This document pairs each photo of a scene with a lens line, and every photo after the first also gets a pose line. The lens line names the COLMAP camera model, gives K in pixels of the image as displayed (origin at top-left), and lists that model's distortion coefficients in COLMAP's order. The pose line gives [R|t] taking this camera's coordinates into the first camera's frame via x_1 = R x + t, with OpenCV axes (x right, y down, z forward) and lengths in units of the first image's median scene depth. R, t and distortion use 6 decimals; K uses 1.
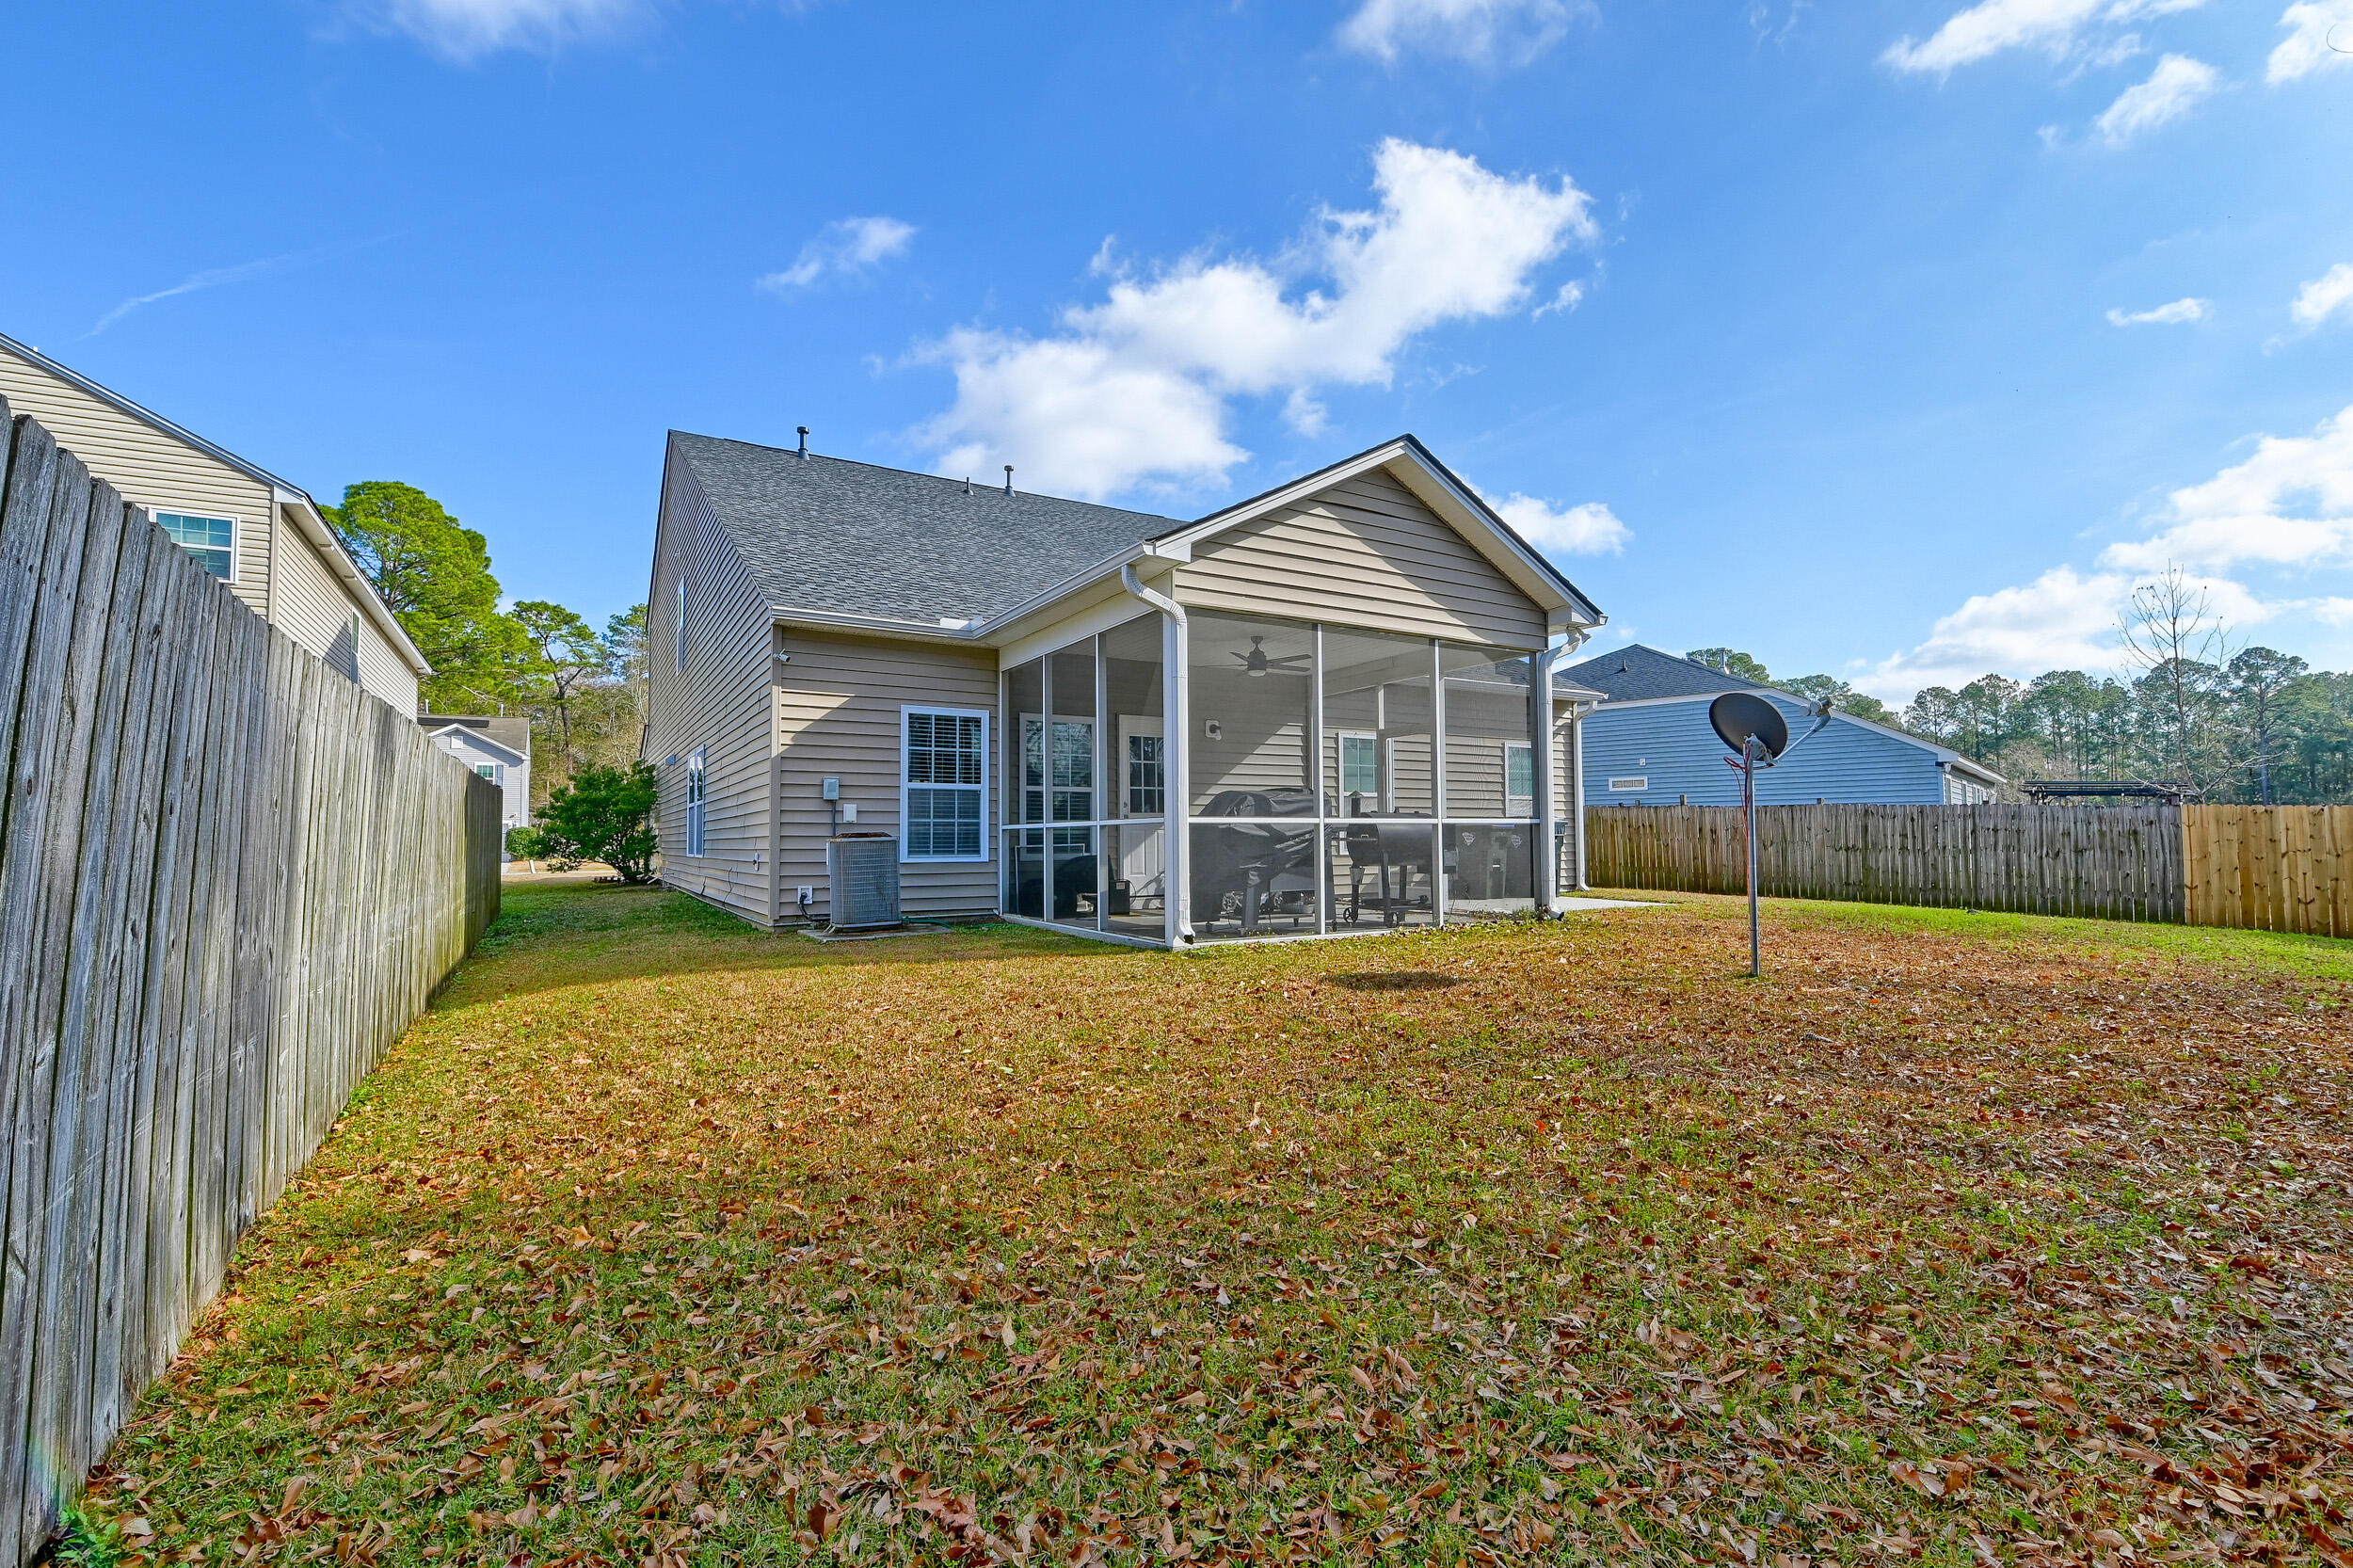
lens RADIAL K [[1037.4, 0, 1169.5], [0, 1037.4, 774.1], [0, 0, 1]] dist [0.000009, -0.000456]
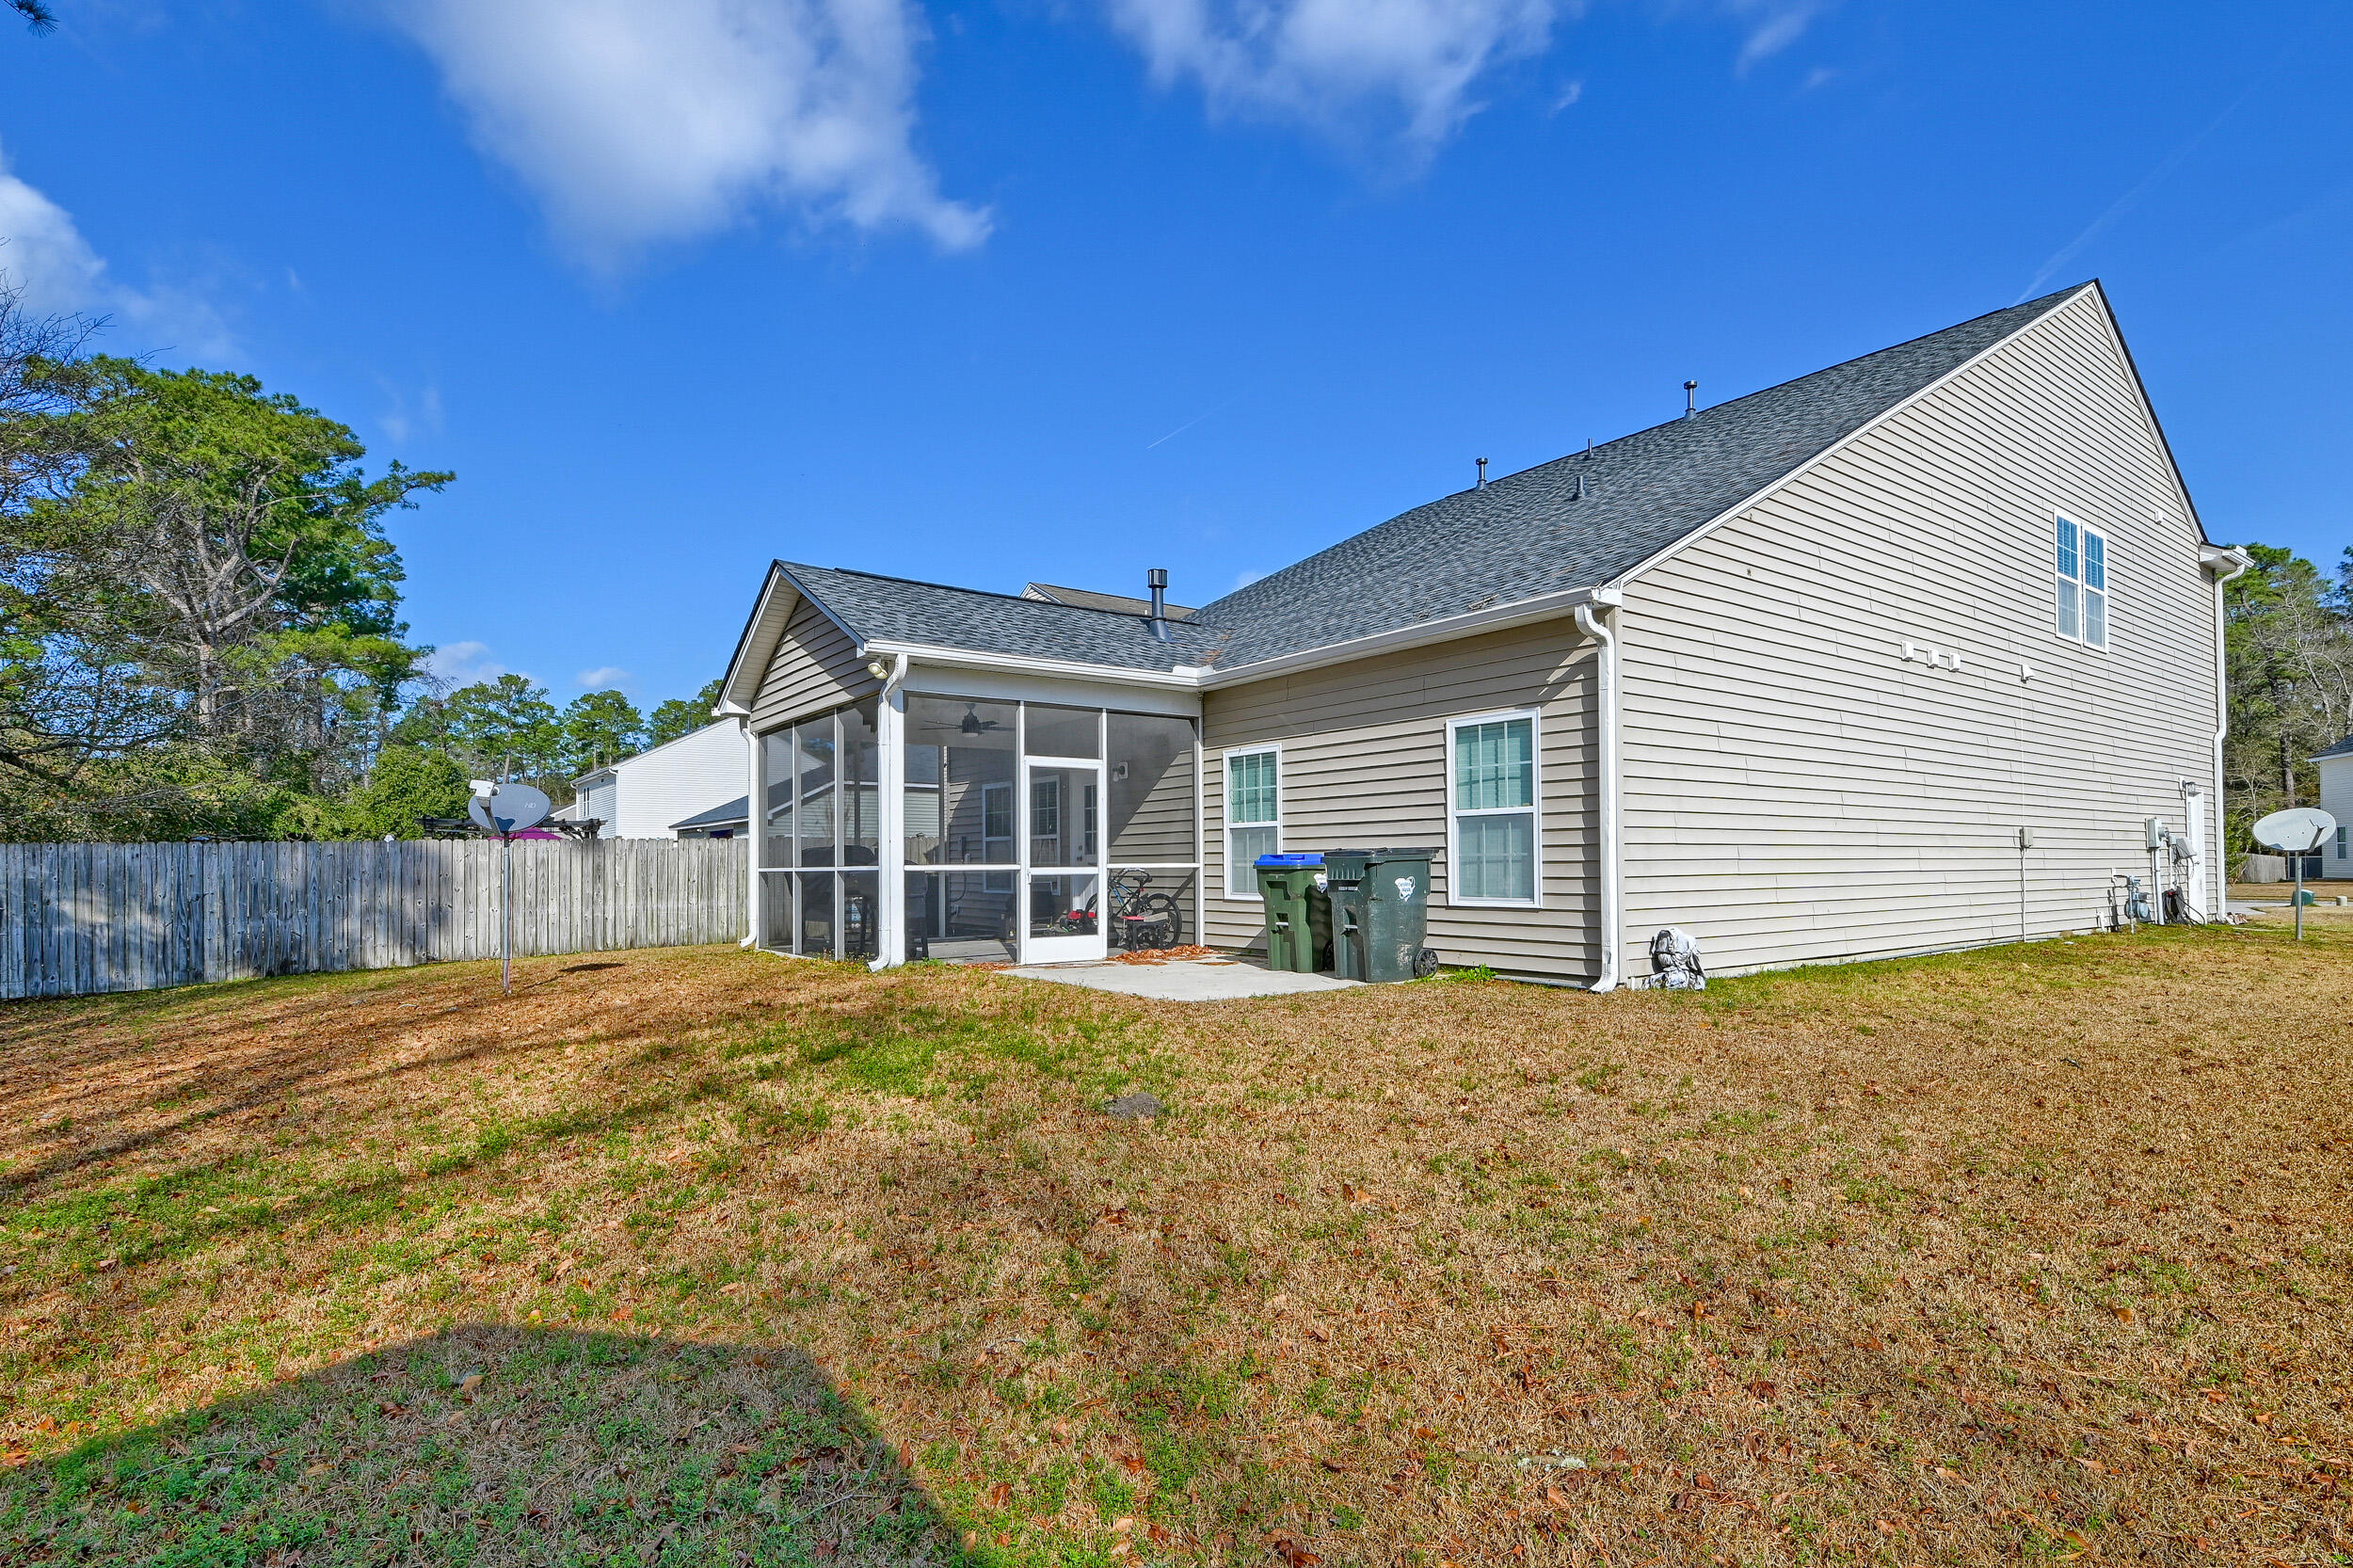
lens RADIAL K [[1153.8, 0, 1181.1], [0, 1153.8, 772.3], [0, 0, 1]] dist [0.010431, -0.003765]
pose [[0.095252, -0.071750, -0.992864, 1.376133], [0.071189, 0.995336, -0.065099, 0.040427], [0.992904, -0.064480, 0.099916, 1.129334]]
